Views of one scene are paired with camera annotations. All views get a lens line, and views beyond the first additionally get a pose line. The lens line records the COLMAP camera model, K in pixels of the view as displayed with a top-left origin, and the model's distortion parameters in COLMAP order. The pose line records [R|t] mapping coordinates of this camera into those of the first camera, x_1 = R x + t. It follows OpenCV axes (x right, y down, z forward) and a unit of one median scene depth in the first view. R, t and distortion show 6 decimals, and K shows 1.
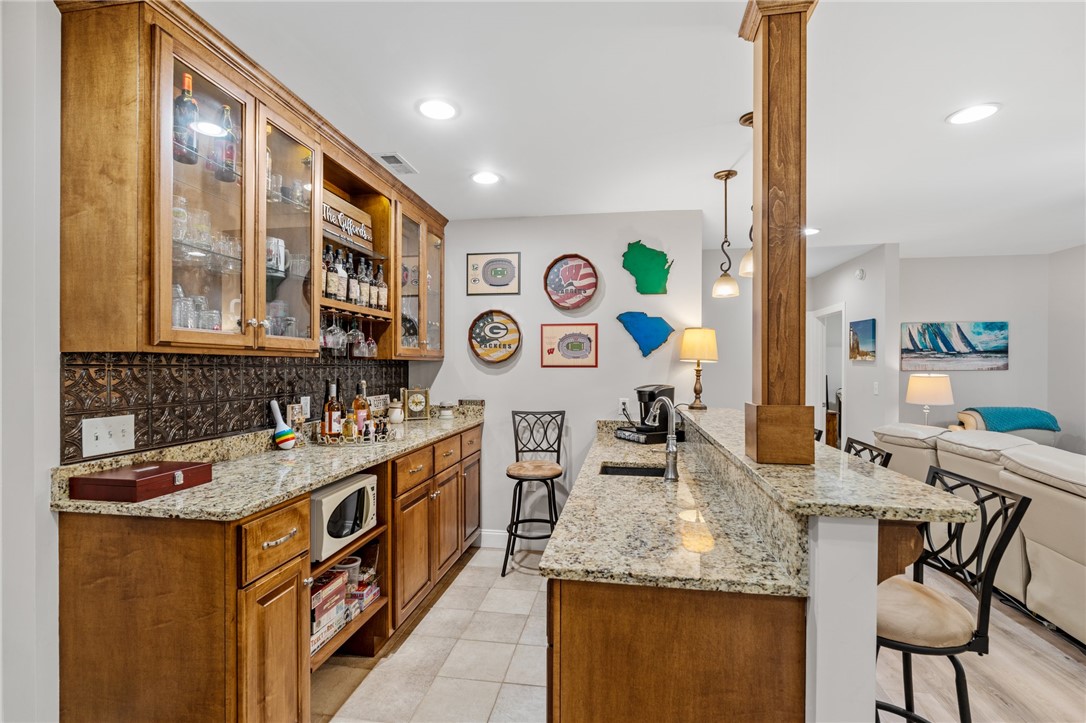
lens RADIAL K [[500.0, 0, 540.7], [0, 500.0, 366.8], [0, 0, 1]] dist [-0.004235, -0.000323]
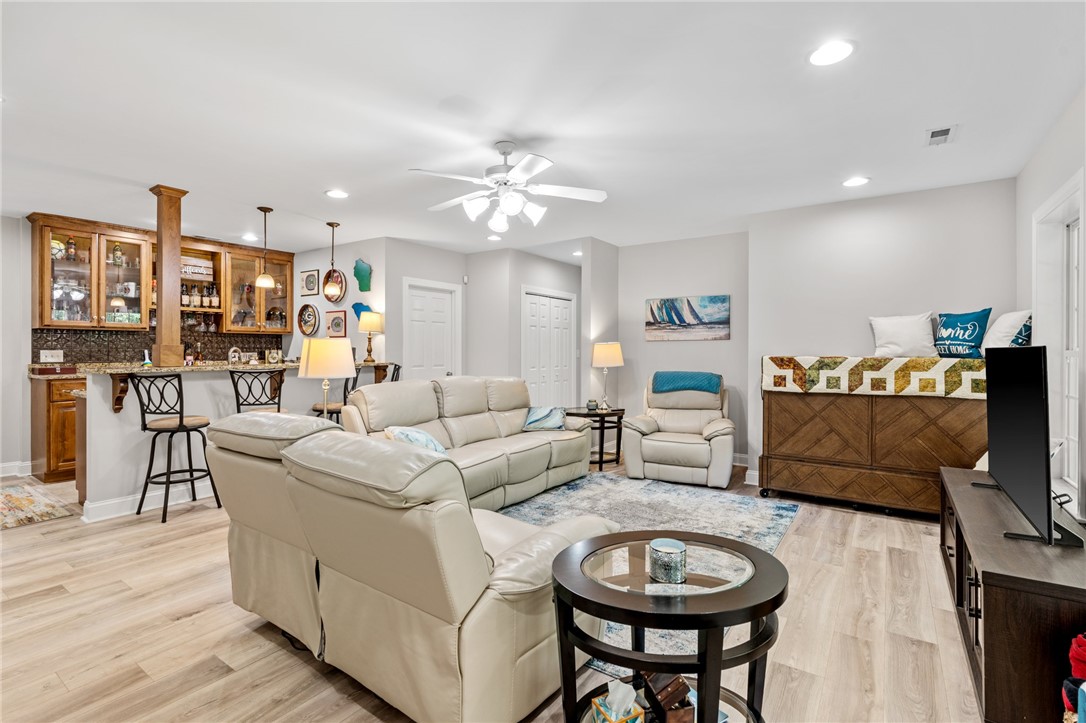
lens RADIAL K [[500.0, 0, 540.7], [0, 500.0, 346.6], [0, 0, 1]] dist [-0.004235, -0.000323]
pose [[0.904874, -0.000382, -0.425679, 1.397204], [-0.002821, 0.999972, -0.006895, 0.041557], [0.425670, 0.007440, 0.904848, -0.210462]]
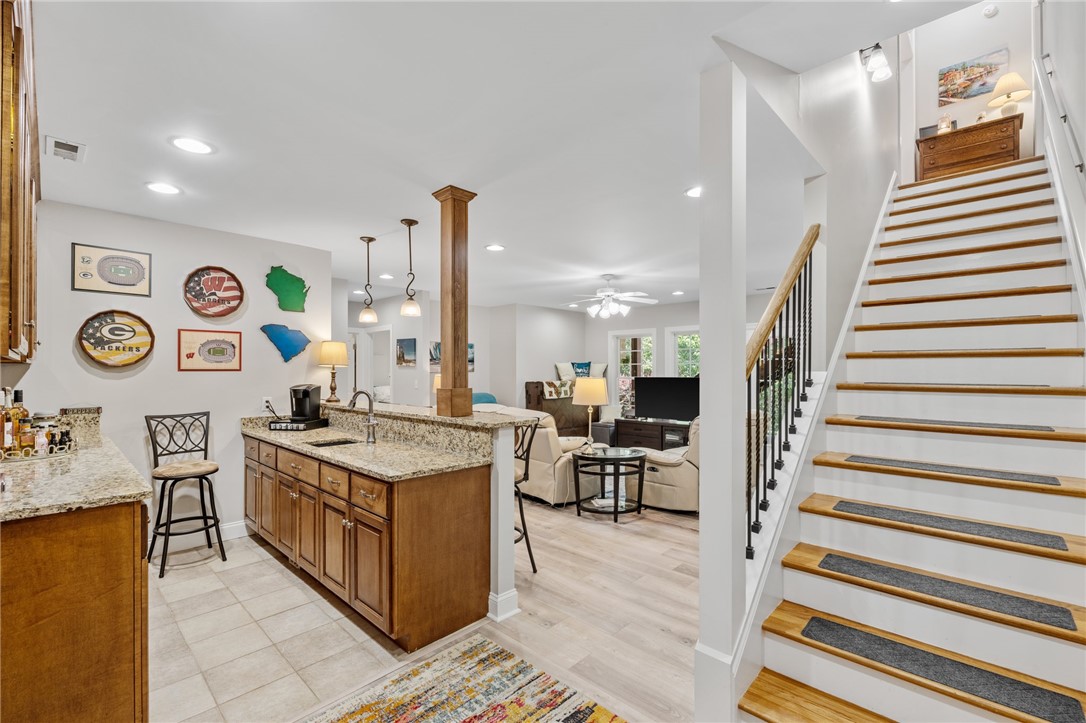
lens RADIAL K [[472.3, 0, 541.0], [0, 472.3, 367.7], [0, 0, 1]] dist [-0.008783, -0.000142]
pose [[0.564739, 0.002176, 0.825266, -0.381600], [0.002807, 0.999986, -0.004557, 0.000423], [-0.825265, 0.004890, 0.564725, -0.156339]]
